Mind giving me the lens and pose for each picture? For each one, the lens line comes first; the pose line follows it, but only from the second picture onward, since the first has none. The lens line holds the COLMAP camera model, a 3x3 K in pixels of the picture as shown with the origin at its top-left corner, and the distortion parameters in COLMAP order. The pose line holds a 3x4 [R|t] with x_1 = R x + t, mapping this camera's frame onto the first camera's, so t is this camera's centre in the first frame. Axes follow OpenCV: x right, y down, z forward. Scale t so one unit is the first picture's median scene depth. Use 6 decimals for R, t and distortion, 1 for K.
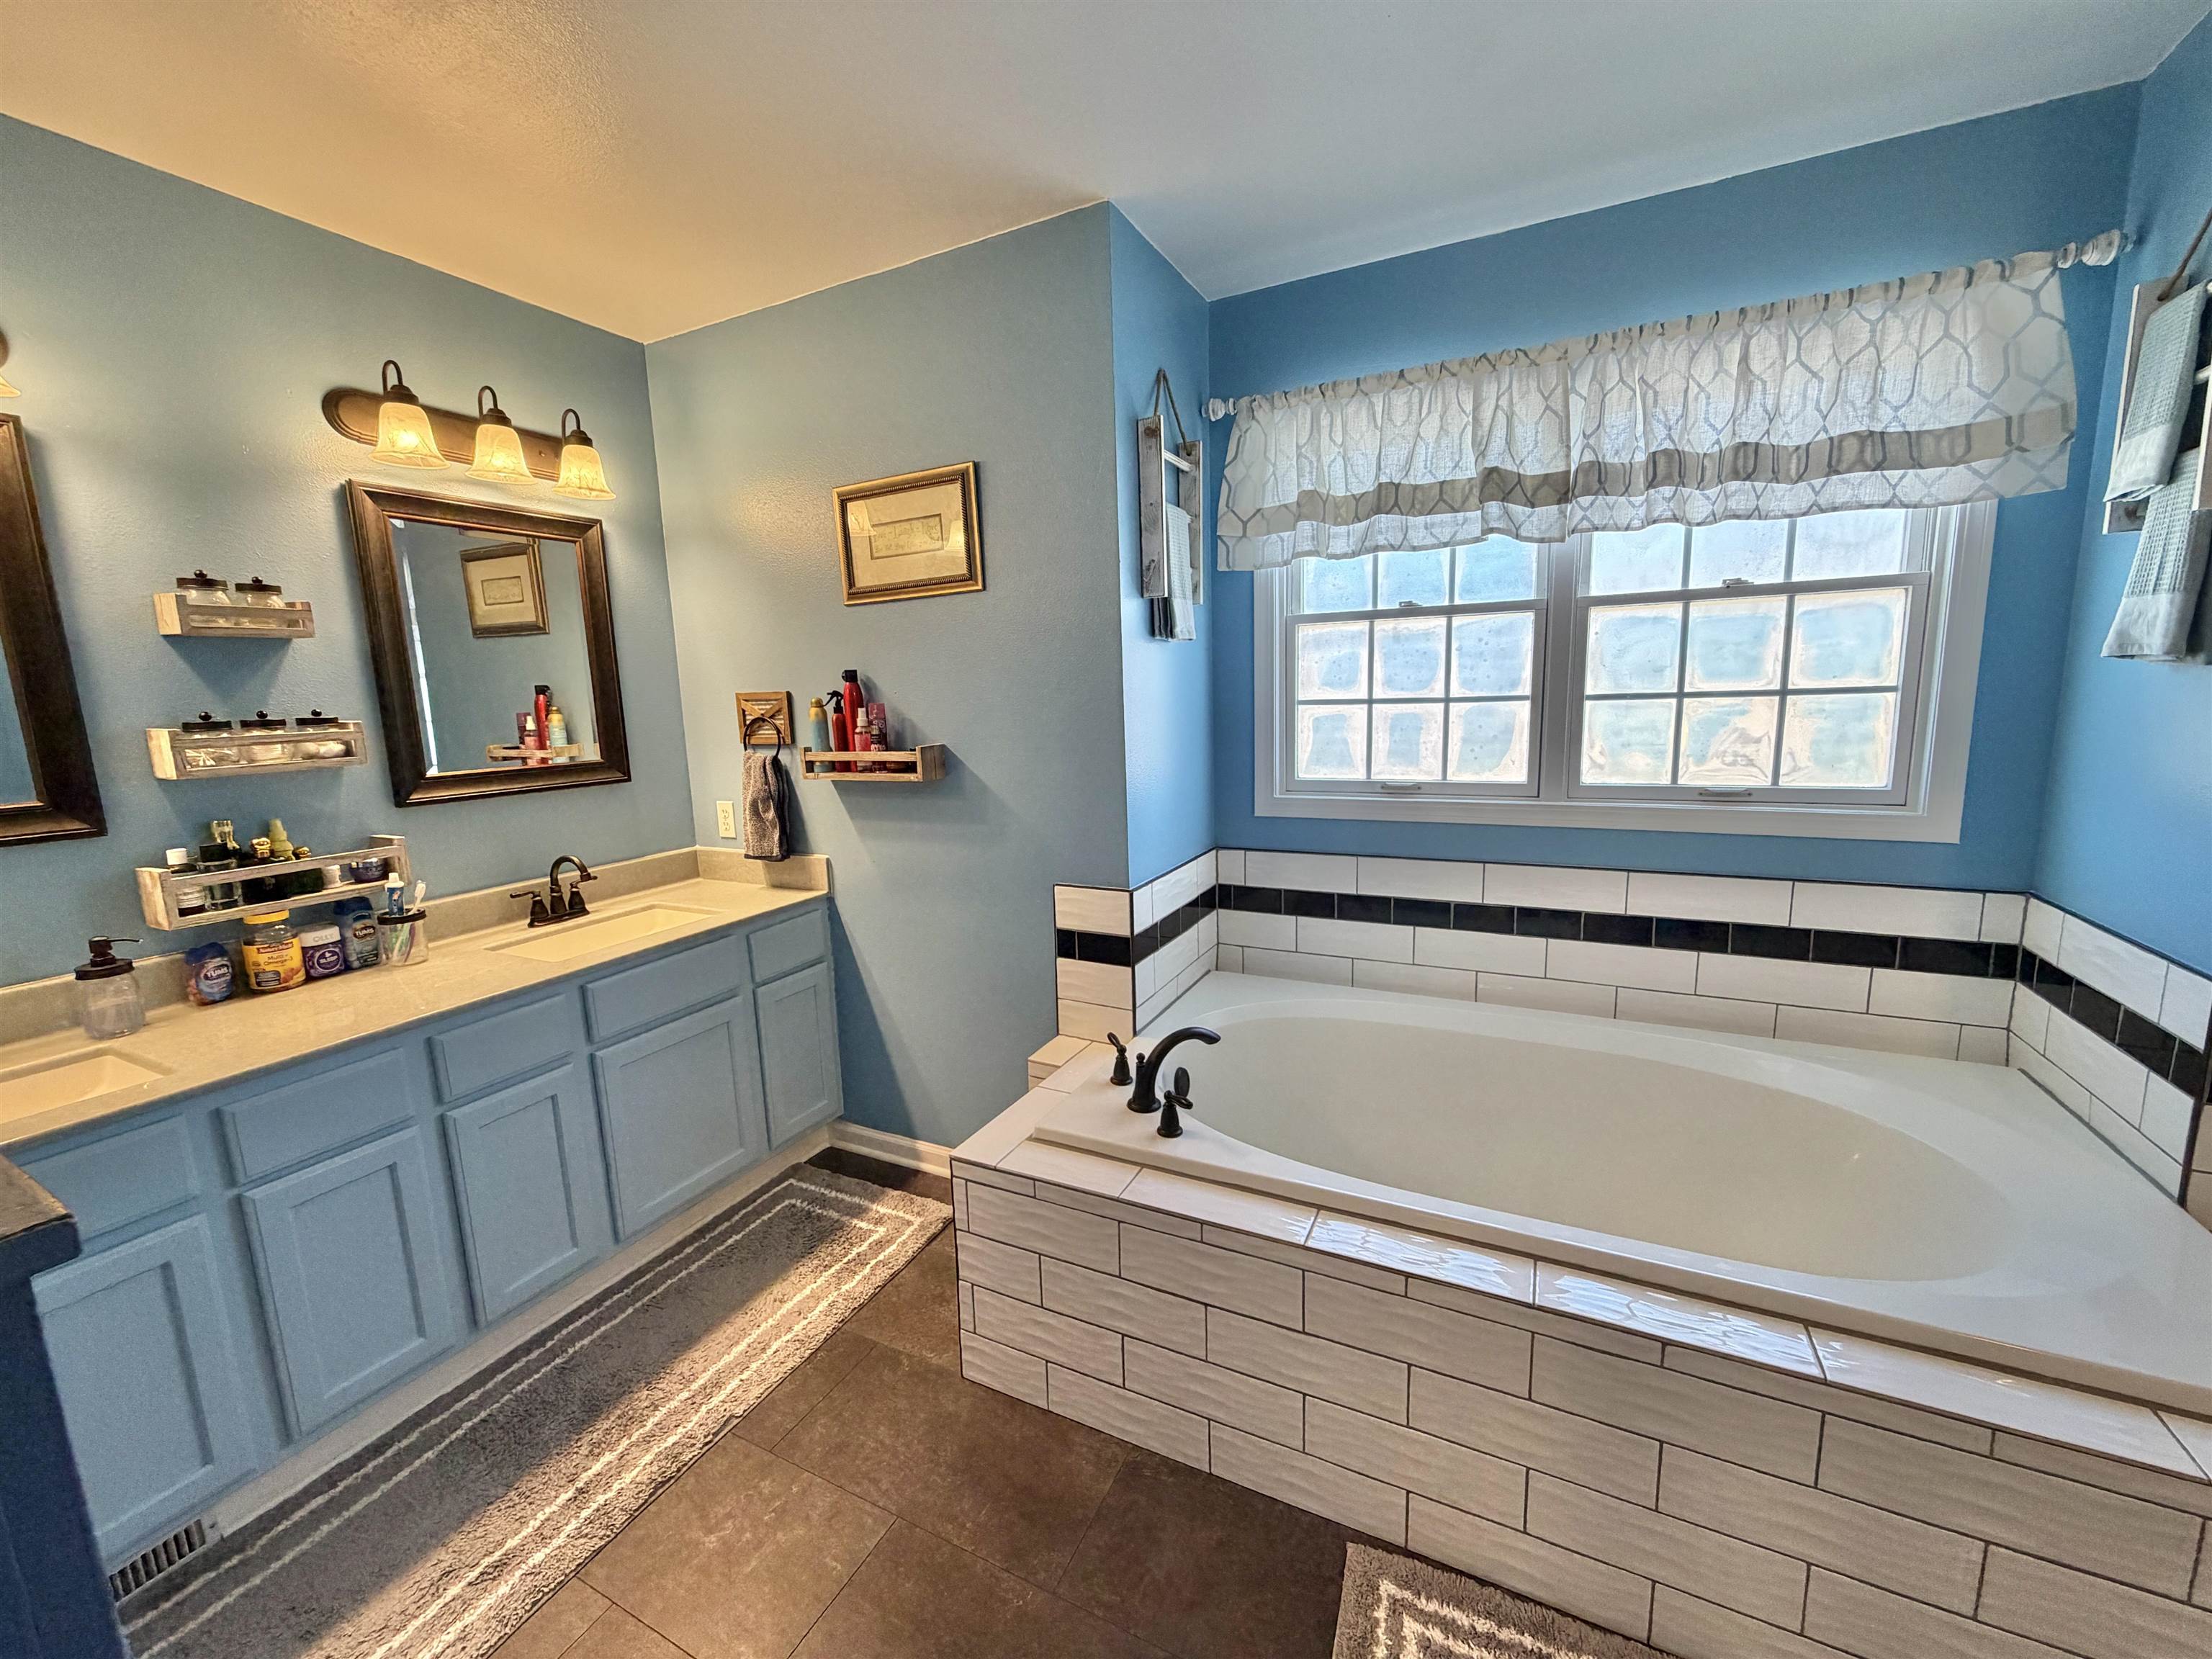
lens RADIAL K [[881.4, 0, 1105.3], [0, 881.4, 827.1], [0, 0, 1]] dist [-0.001785, 0.000914]
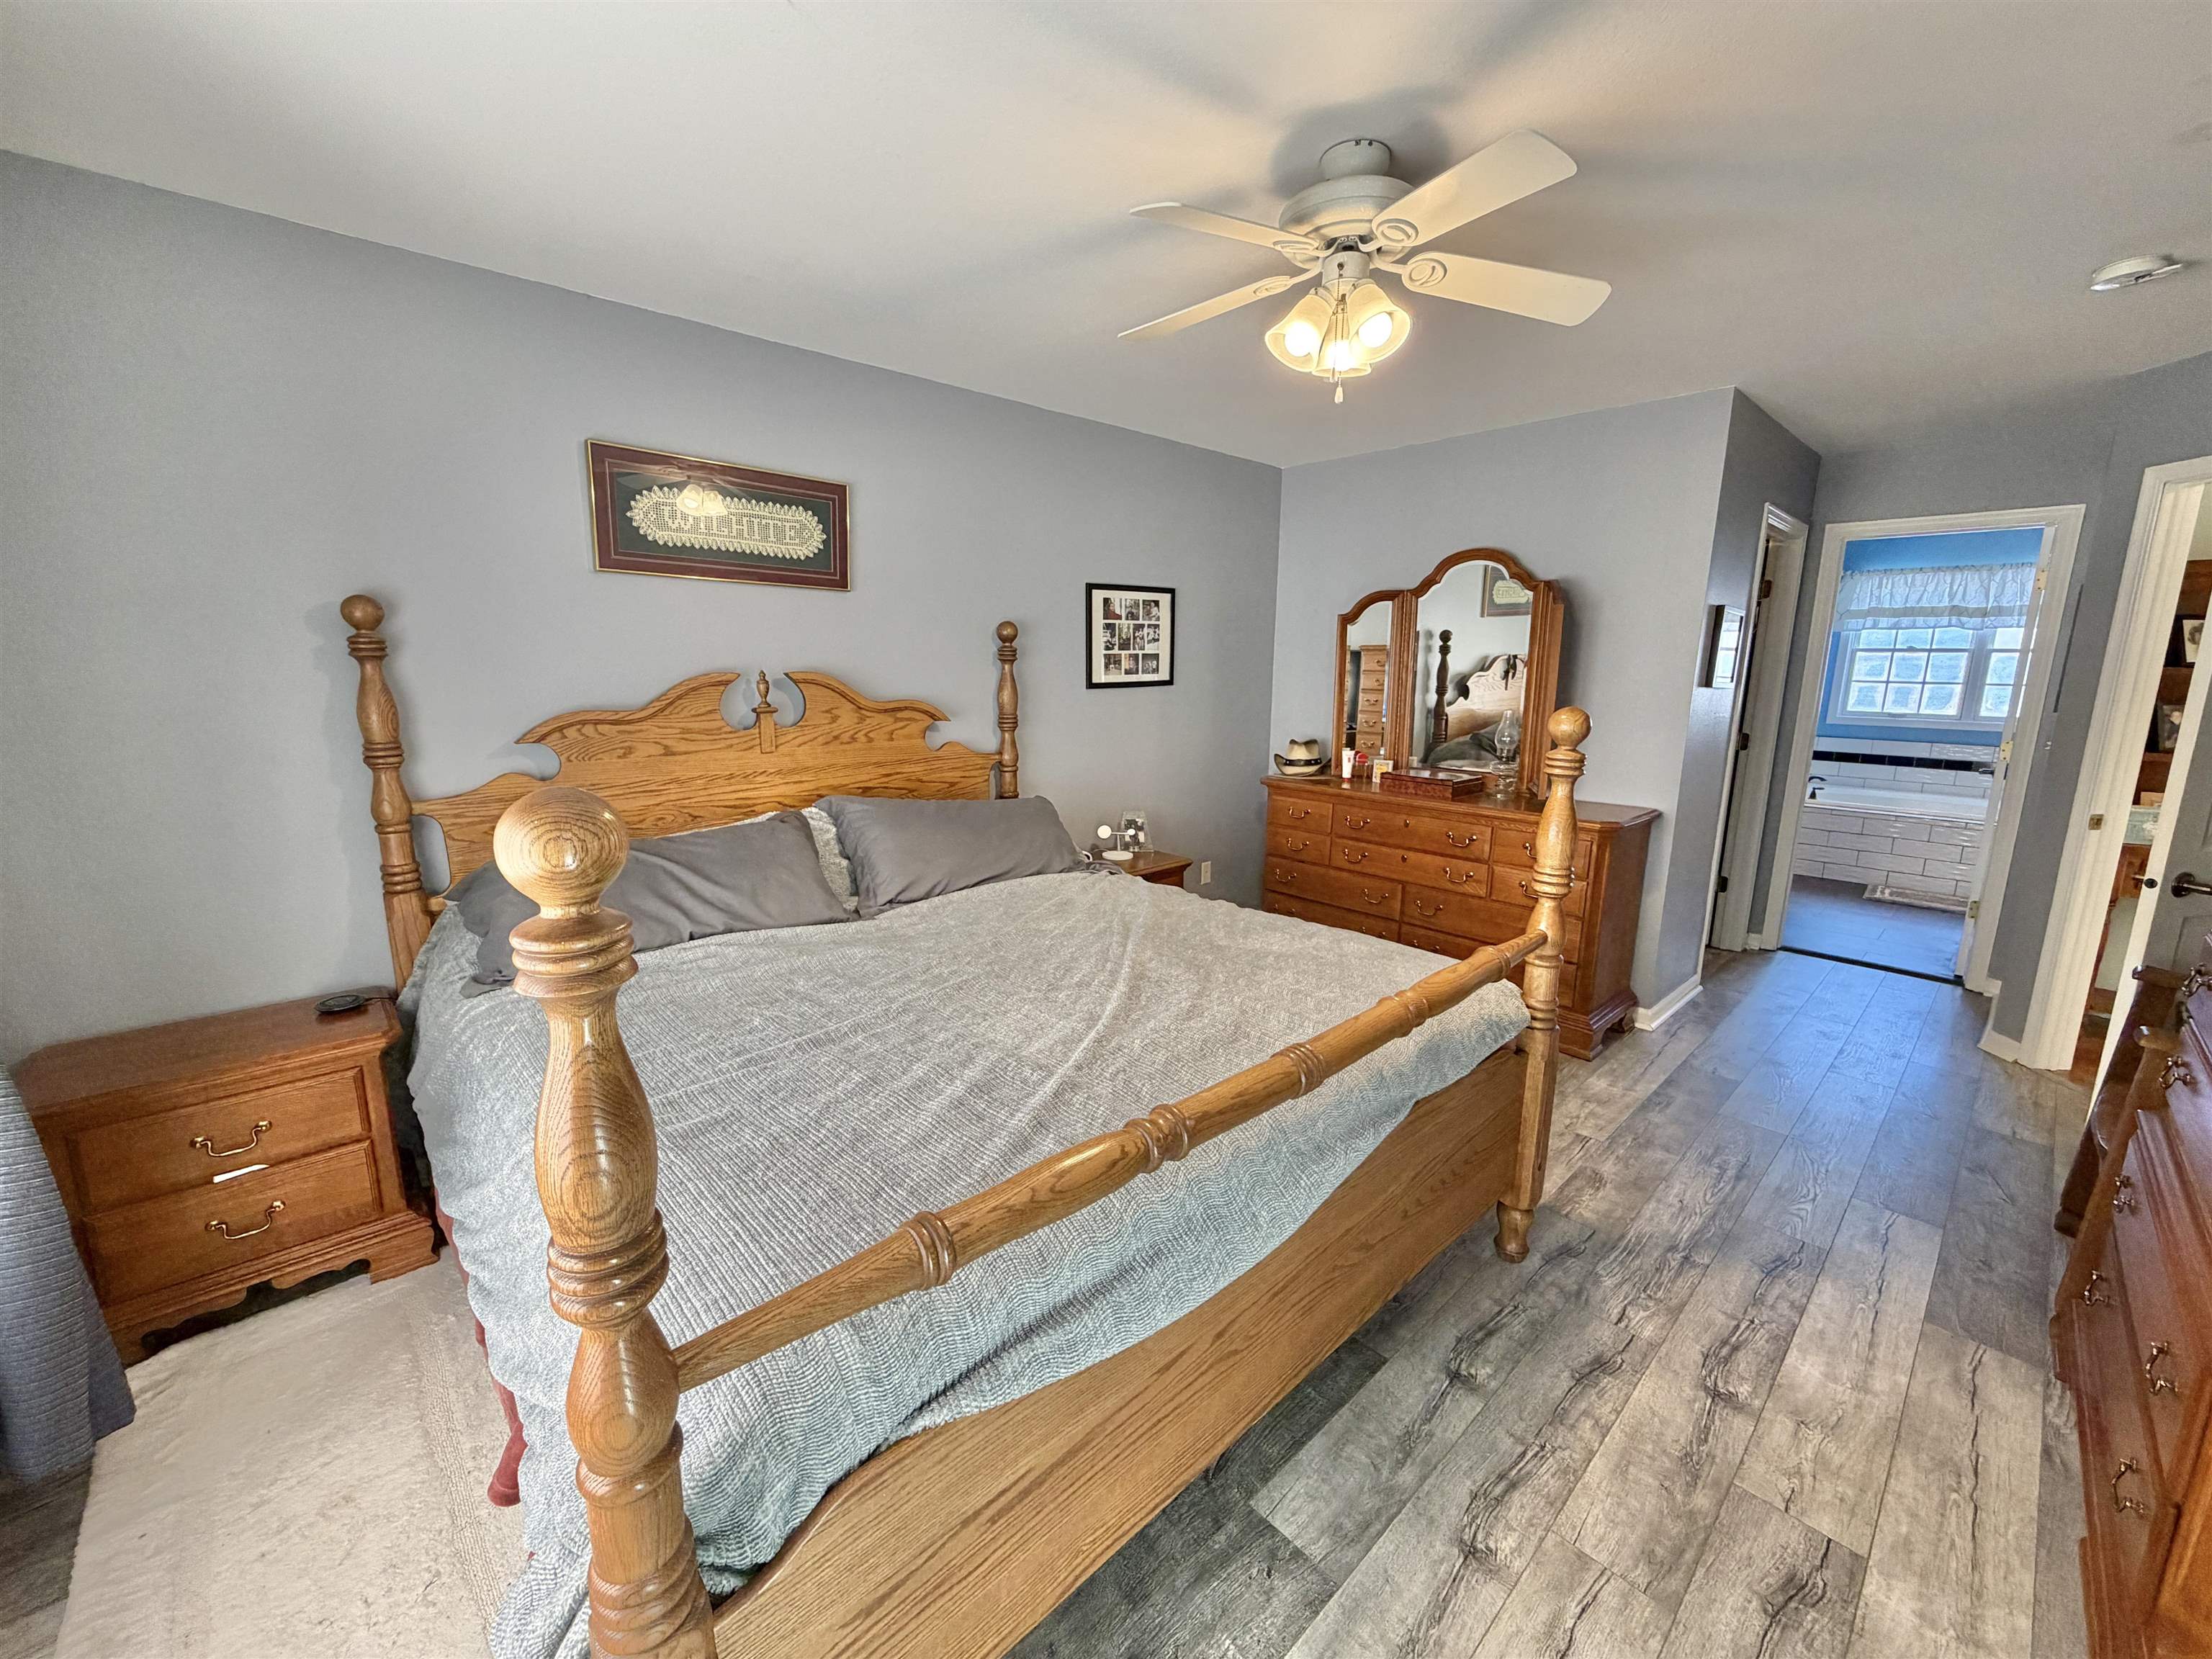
lens RADIAL K [[881.4, 0, 1105.6], [0, 881.4, 831.1], [0, 0, 1]] dist [-0.001785, 0.000914]
pose [[0.934896, 0.108728, -0.337856, -1.040966], [-0.094512, 0.993815, 0.058300, 0.404362], [0.342105, -0.022574, 0.939390, -2.516084]]
